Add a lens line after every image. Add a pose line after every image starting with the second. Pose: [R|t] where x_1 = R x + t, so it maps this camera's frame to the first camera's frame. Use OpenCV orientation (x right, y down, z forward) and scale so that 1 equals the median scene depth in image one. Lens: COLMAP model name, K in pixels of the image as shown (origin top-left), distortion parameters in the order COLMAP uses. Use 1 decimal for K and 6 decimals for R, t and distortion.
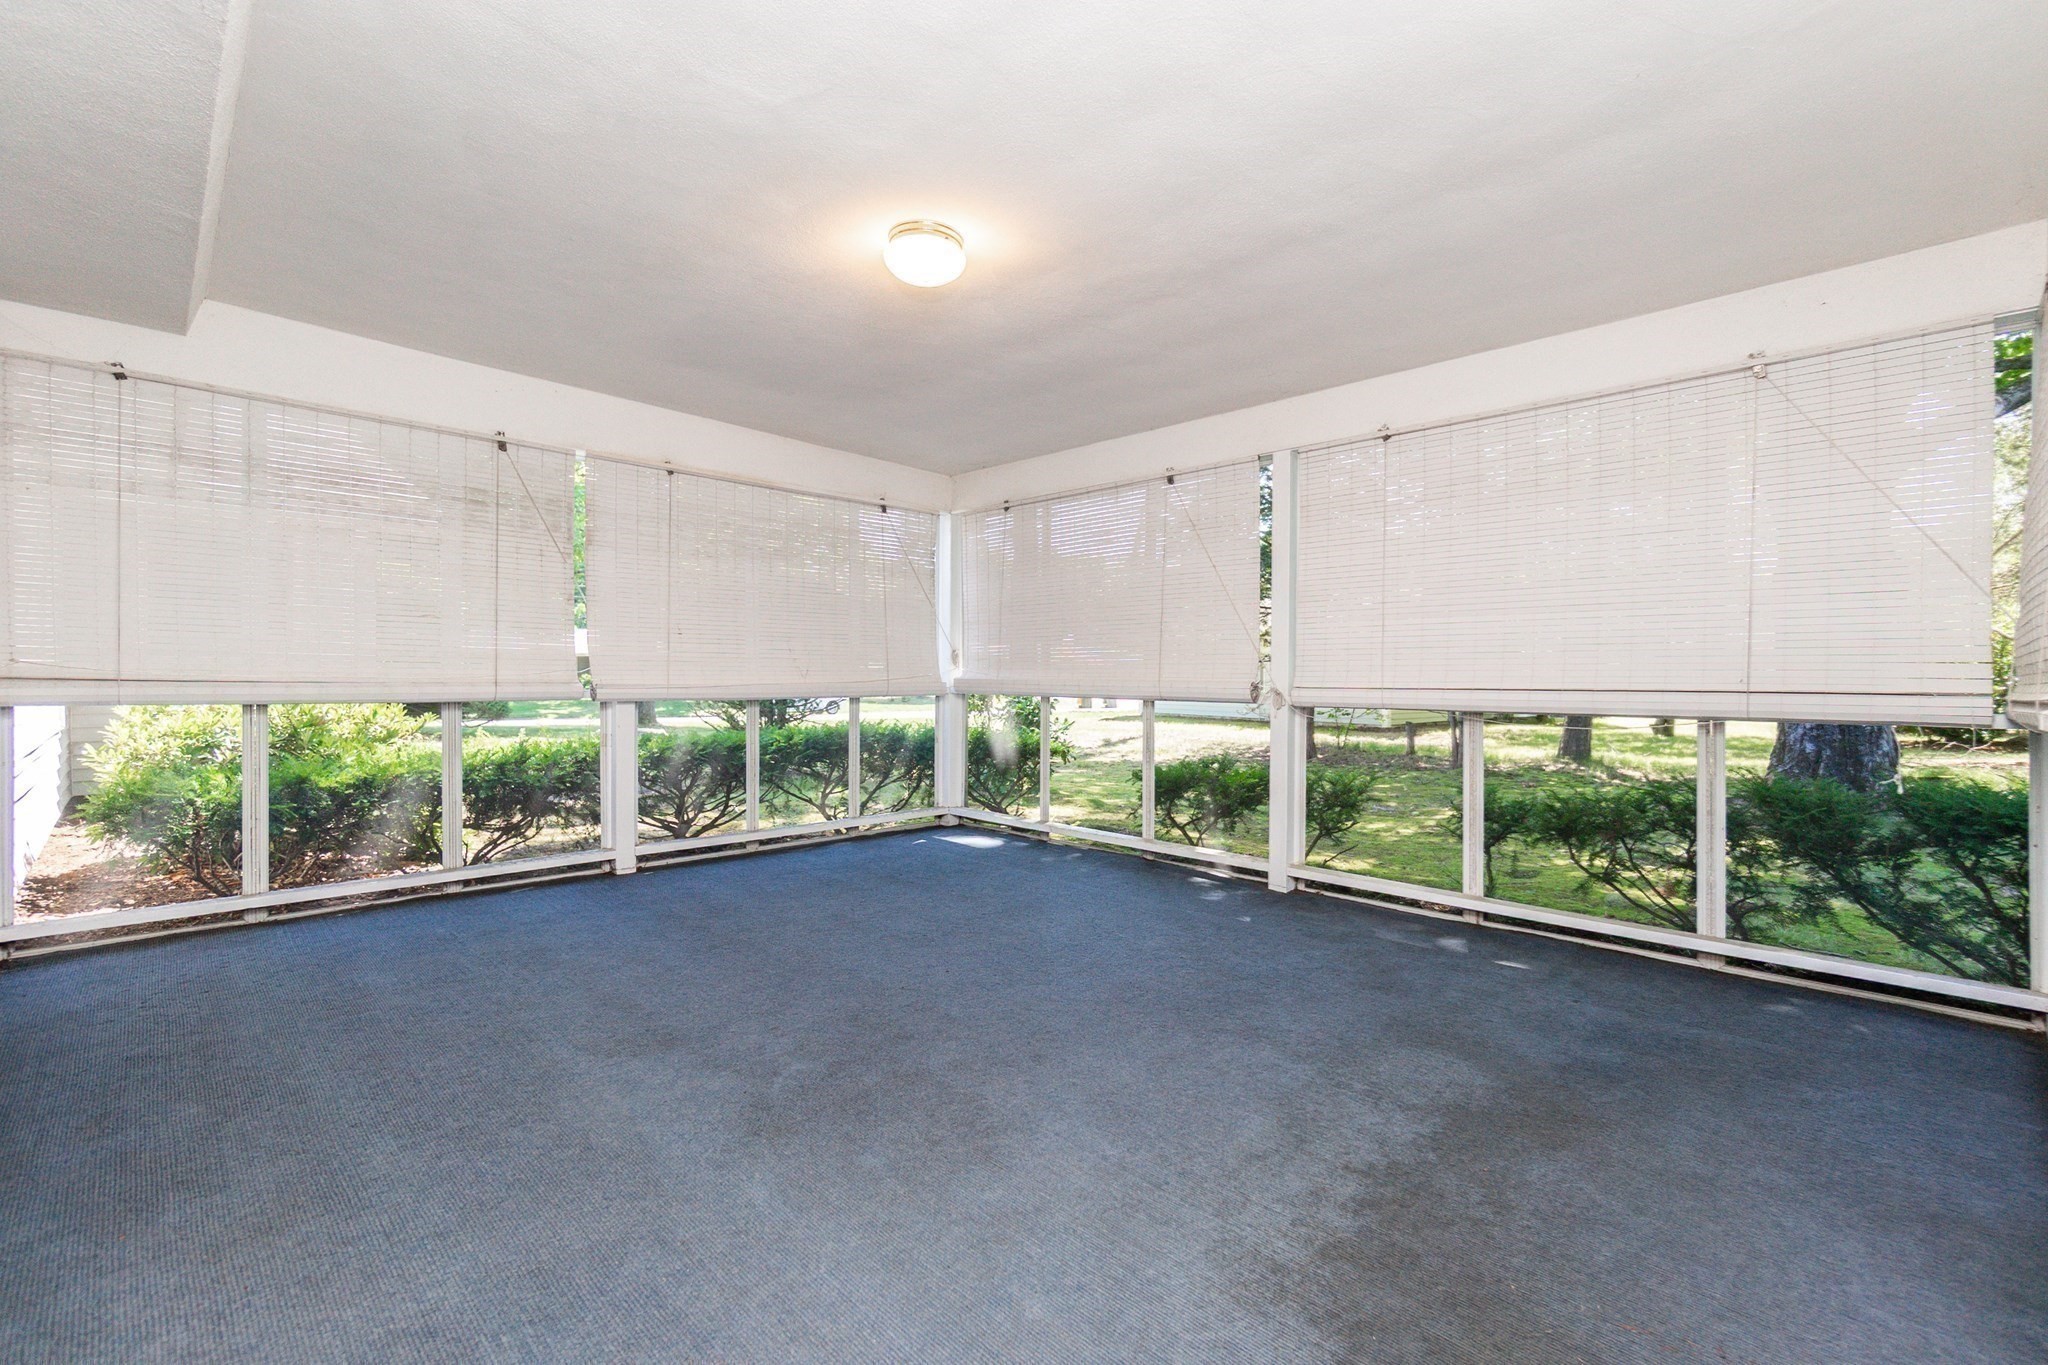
lens RADIAL K [[885.9, 0, 1017.0], [0, 885.9, 677.6], [0, 0, 1]] dist [0.000093, 0.000211]
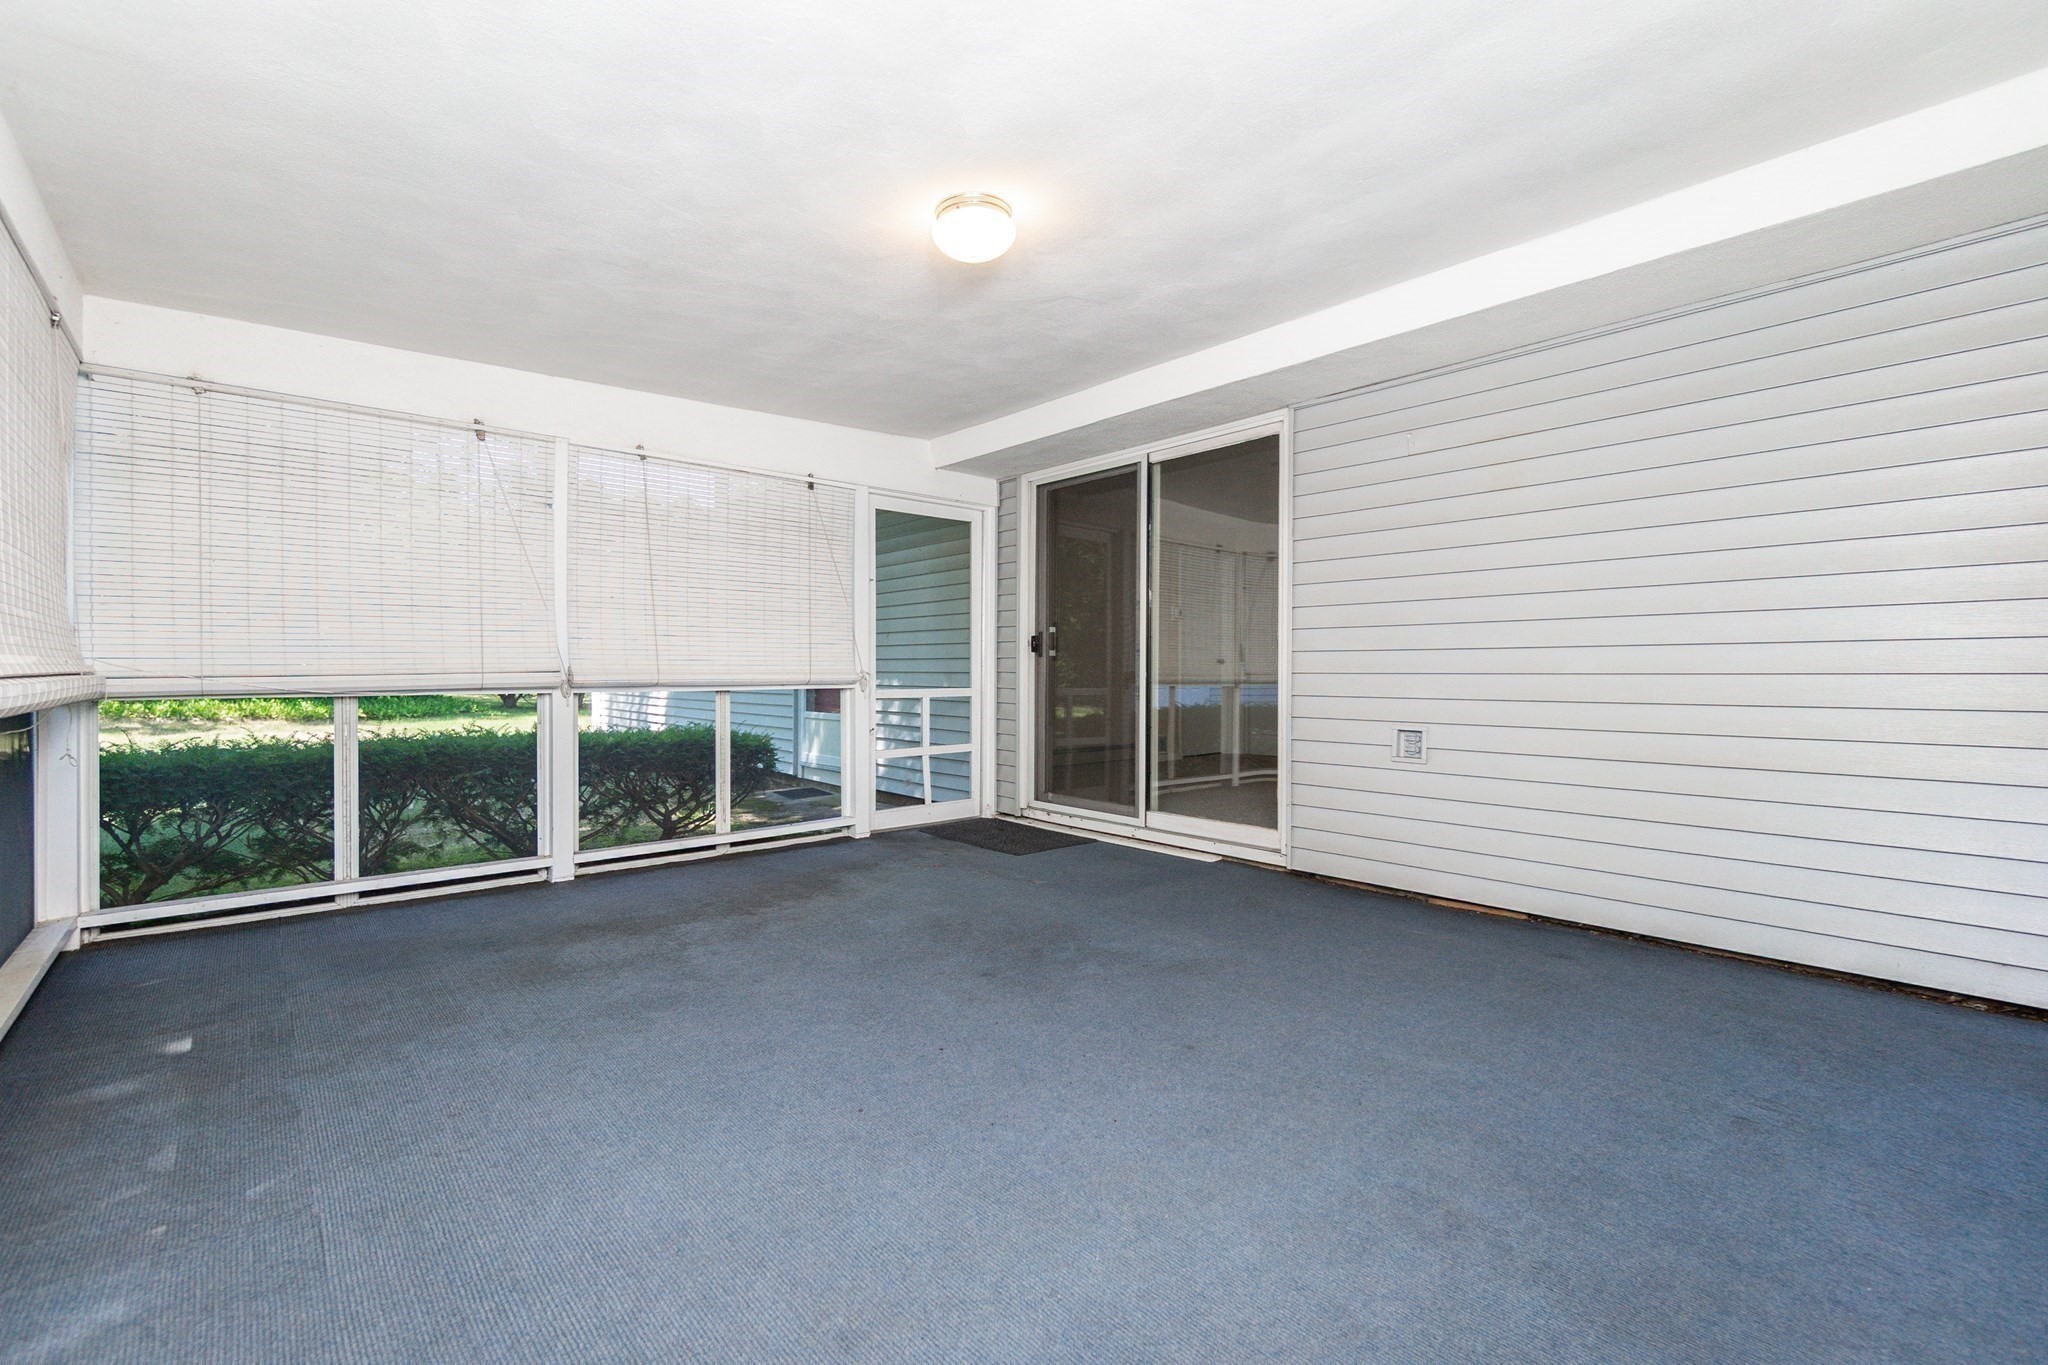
lens RADIAL K [[885.9, 0, 1017.0], [0, 885.9, 677.6], [0, 0, 1]] dist [0.000093, 0.000211]
pose [[-0.998792, -0.001671, 0.049114, -0.232955], [-0.001426, 0.999986, 0.005043, 0.016319], [-0.049122, 0.004967, -0.998780, 2.273479]]
